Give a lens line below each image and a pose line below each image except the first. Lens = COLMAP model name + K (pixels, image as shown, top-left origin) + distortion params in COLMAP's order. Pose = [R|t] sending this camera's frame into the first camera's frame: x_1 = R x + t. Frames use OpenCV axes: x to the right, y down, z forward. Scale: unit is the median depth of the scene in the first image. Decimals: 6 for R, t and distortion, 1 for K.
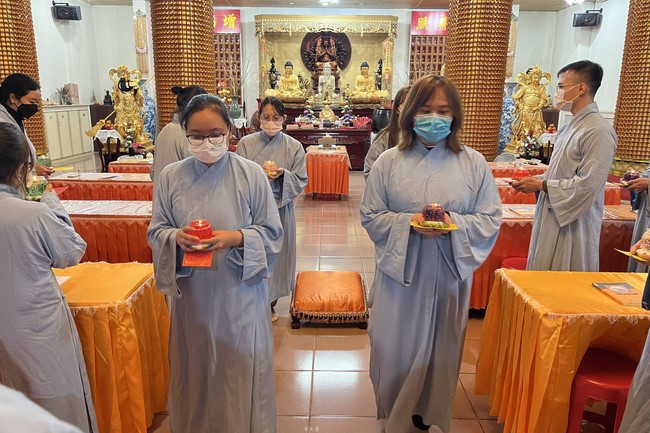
lens RADIAL K [[499.8, 0, 319.5], [0, 499.8, 215.1], [0, 0, 1]] dist [0.064024, -0.072751]
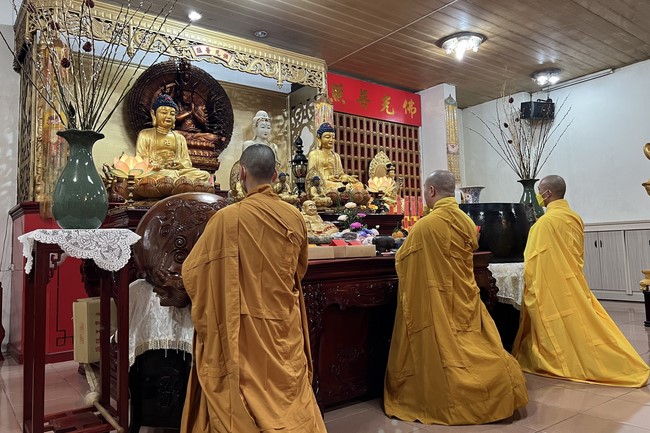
lens RADIAL K [[509.1, 0, 332.9], [0, 509.1, 203.3], [0, 0, 1]] dist [0.100356, -0.116863]
pose [[0.788660, 0.022383, 0.614422, -0.194842], [0.179368, 0.947489, -0.264750, -0.106482], [-0.588084, 0.319005, 0.743232, 0.664261]]
